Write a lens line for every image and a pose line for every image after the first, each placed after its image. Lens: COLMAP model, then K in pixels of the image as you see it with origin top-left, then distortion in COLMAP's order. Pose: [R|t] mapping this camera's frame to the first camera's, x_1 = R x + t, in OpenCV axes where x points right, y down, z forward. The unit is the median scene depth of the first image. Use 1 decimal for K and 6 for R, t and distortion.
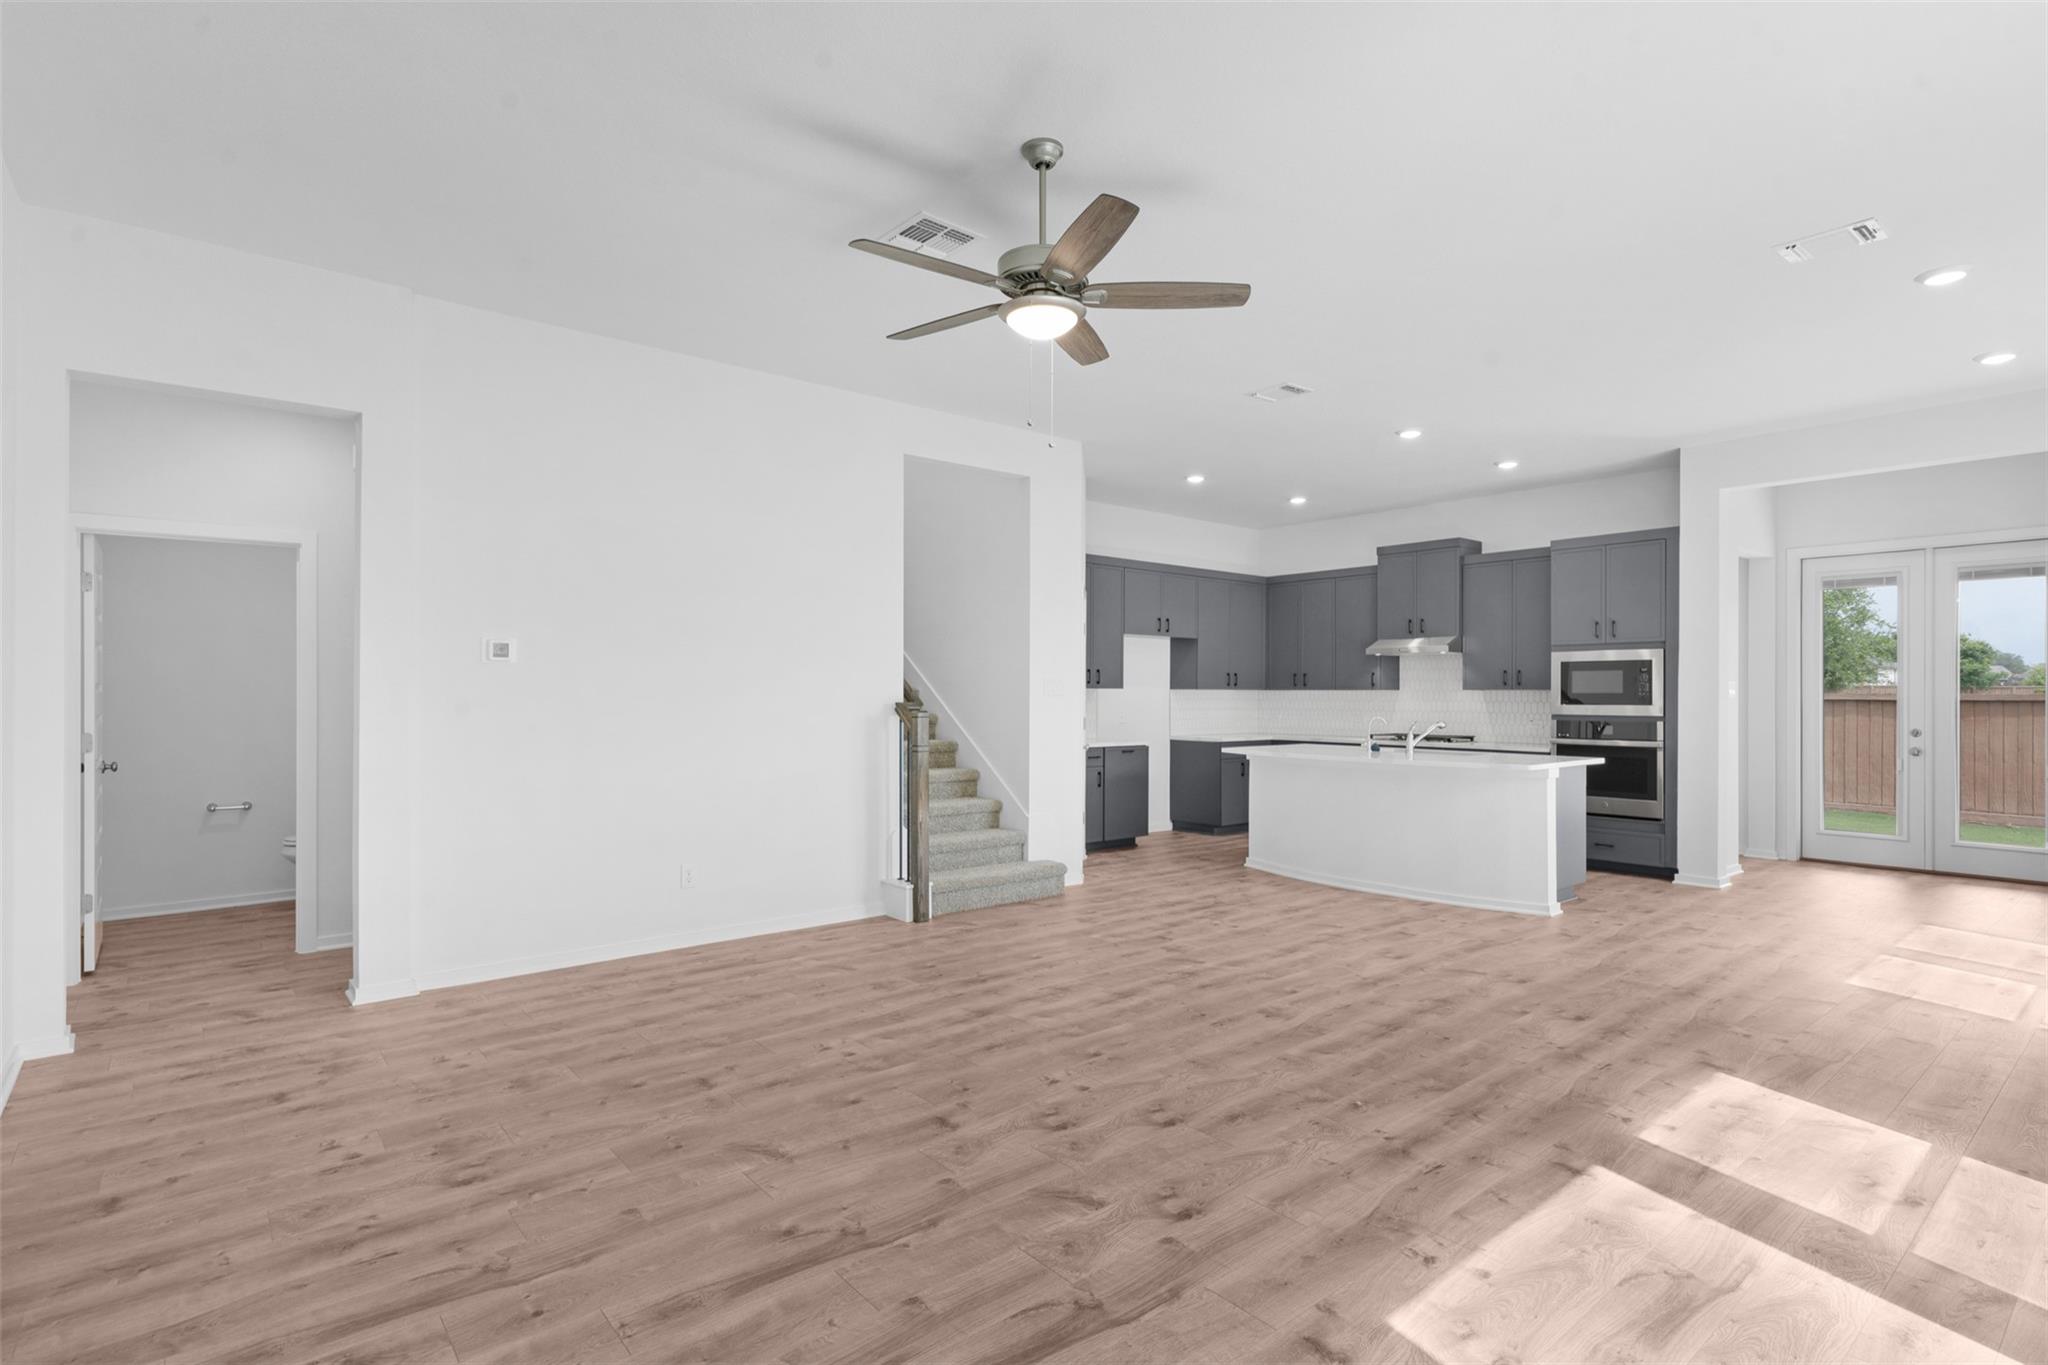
lens RADIAL K [[984.7, 0, 1014.7], [0, 984.7, 692.2], [0, 0, 1]] dist [0.003329, 0.001462]
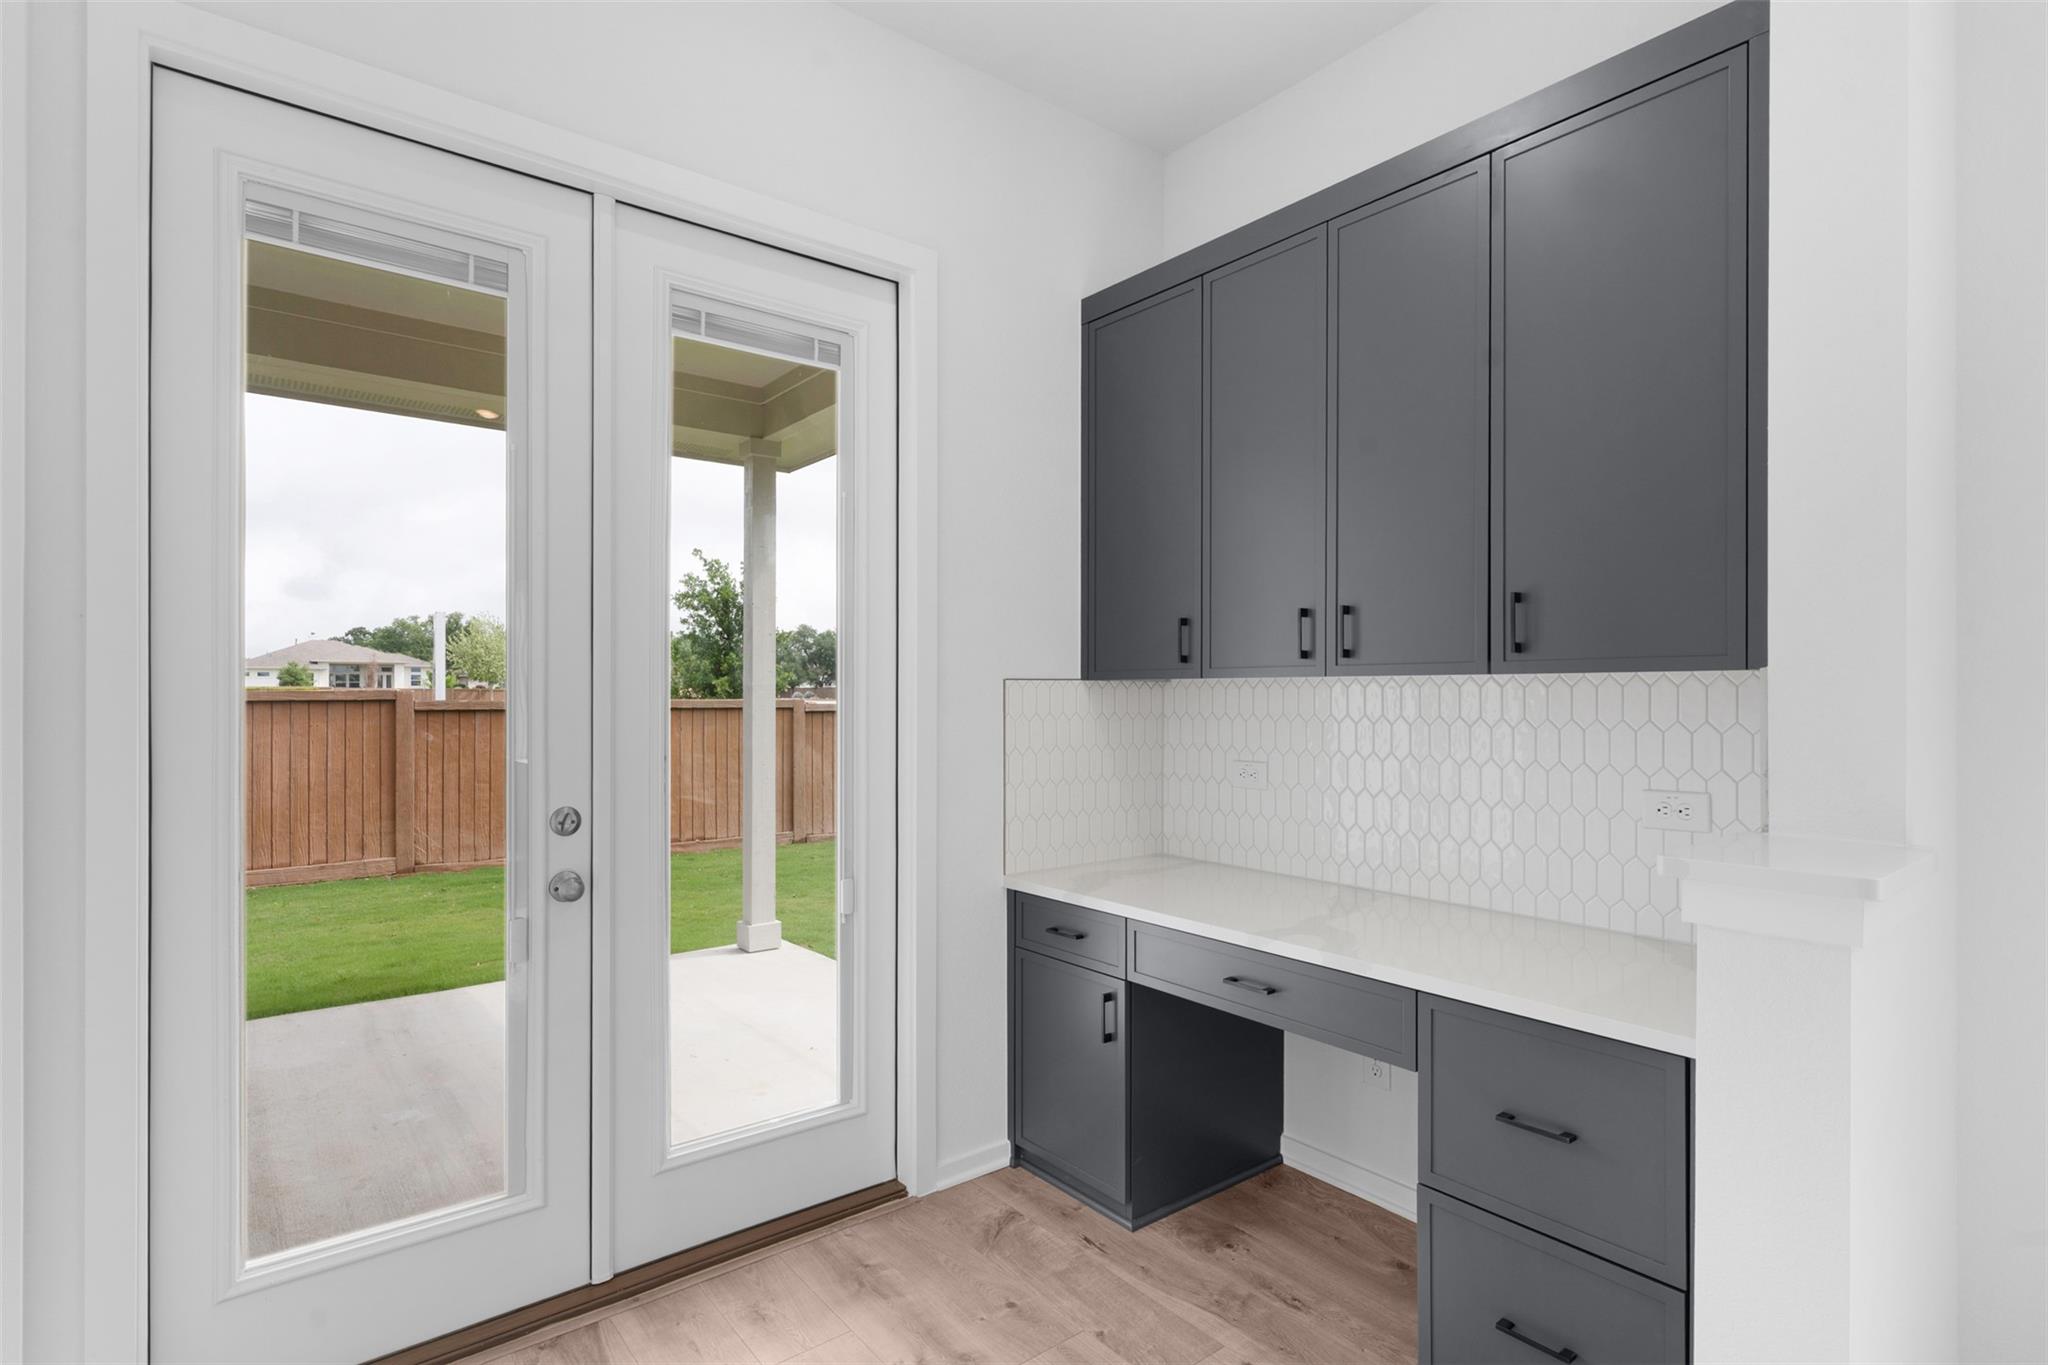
lens RADIAL K [[984.7, 0, 1014.7], [0, 984.7, 692.2], [0, 0, 1]] dist [0.003329, 0.001462]
pose [[0.034885, 0.000386, 0.999391, 0.670359], [-0.003086, 0.999995, -0.000279, 0.002930], [-0.999387, -0.003074, 0.034886, 0.920402]]
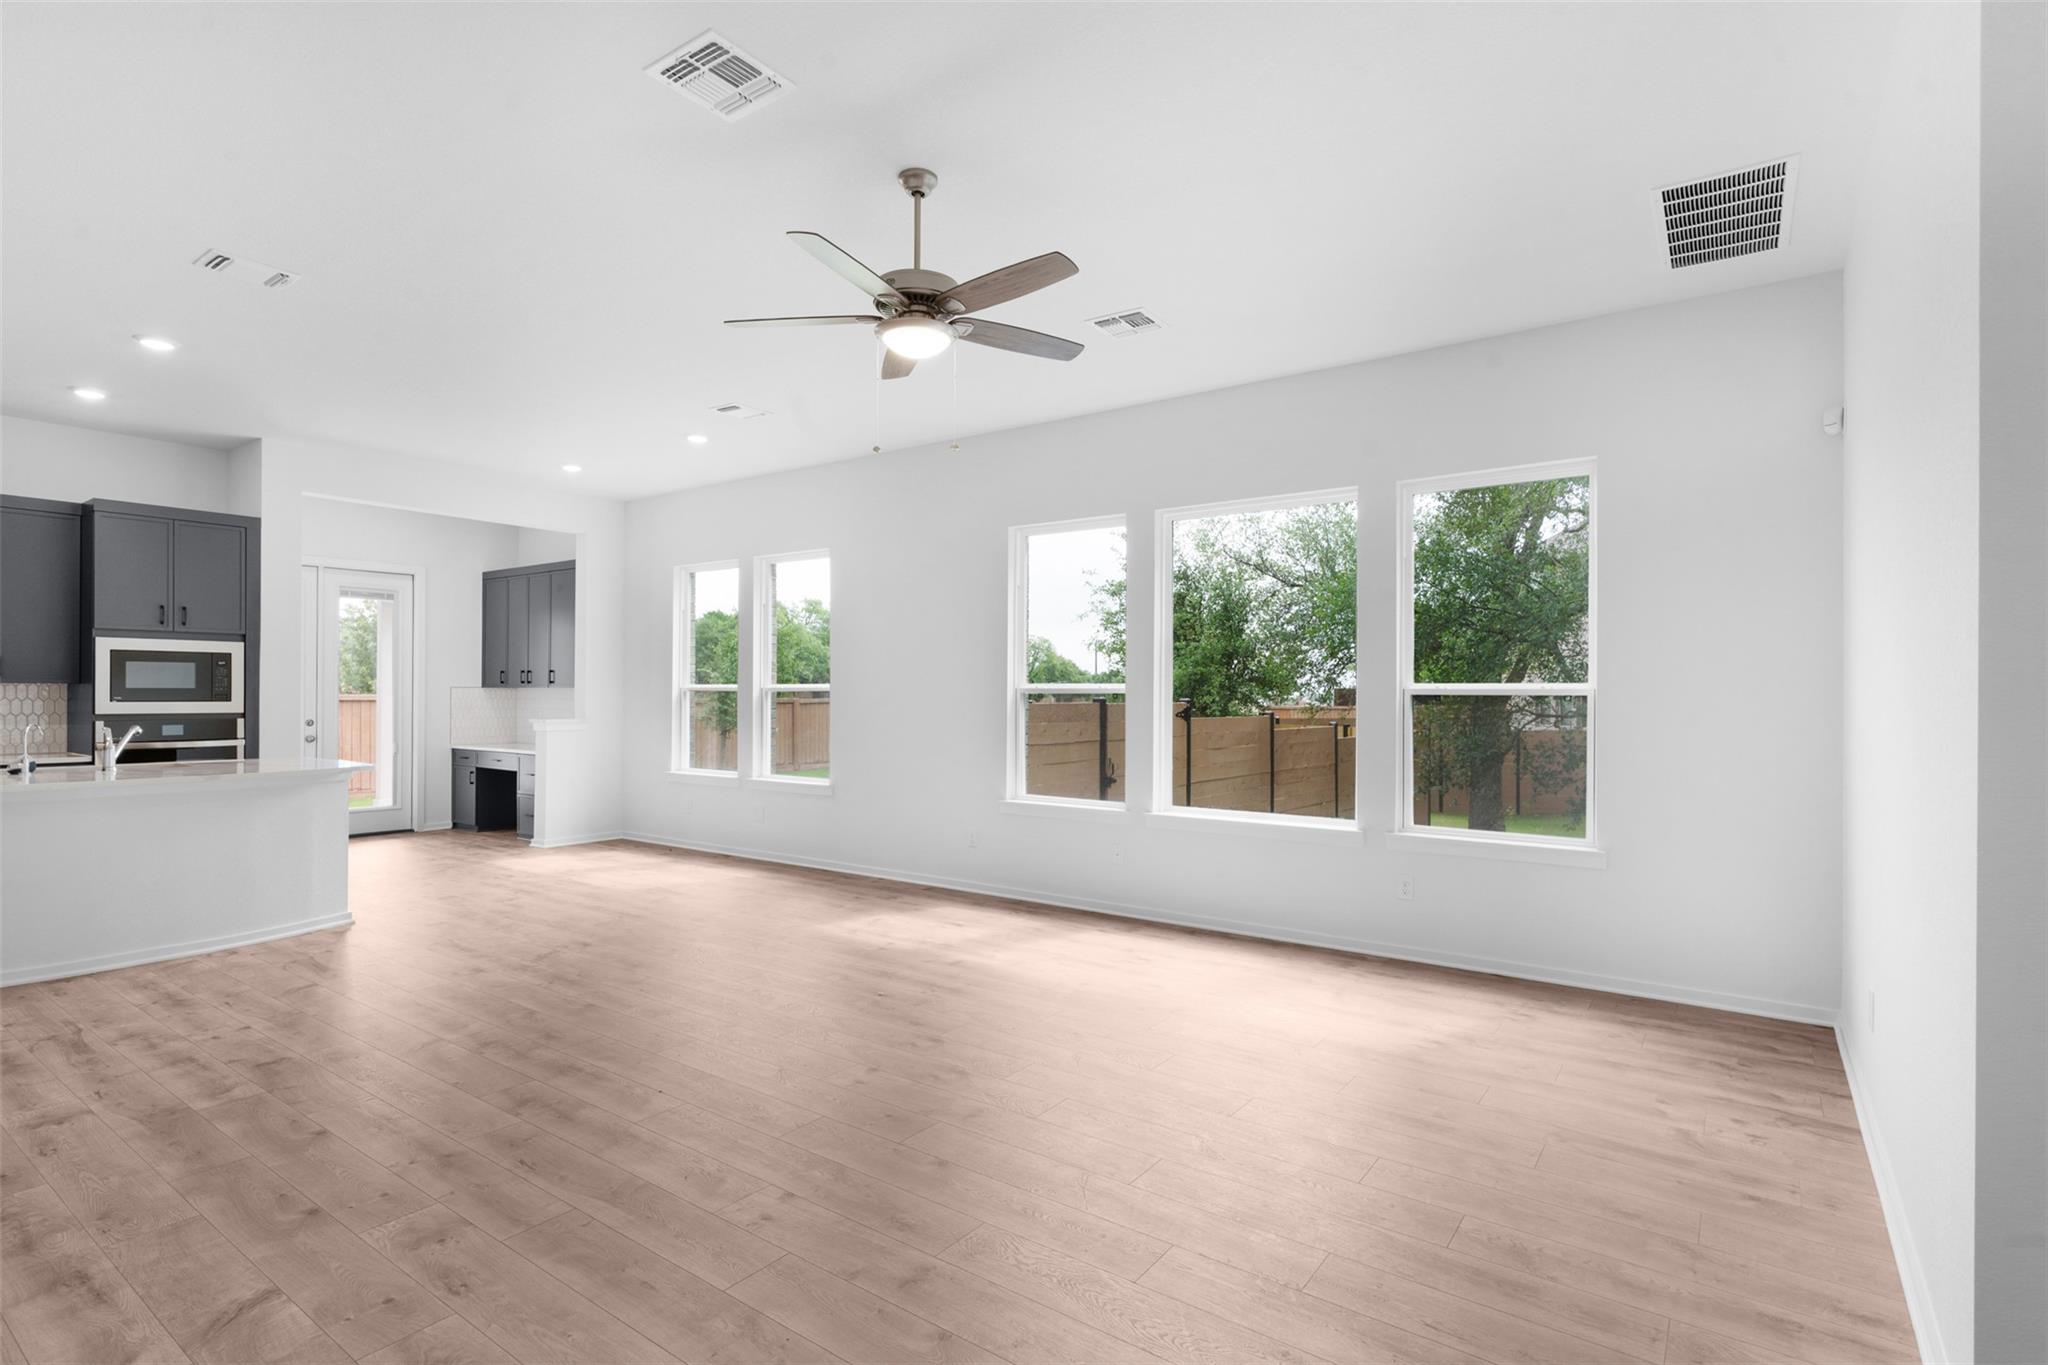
lens RADIAL K [[984.7, 0, 1014.7], [0, 984.7, 692.2], [0, 0, 1]] dist [0.003329, 0.001462]
pose [[-0.233556, -0.001449, 0.972342, -0.447488], [-0.008770, 0.999961, -0.000616, -0.001570], [-0.972304, -0.008672, -0.233560, 0.496729]]
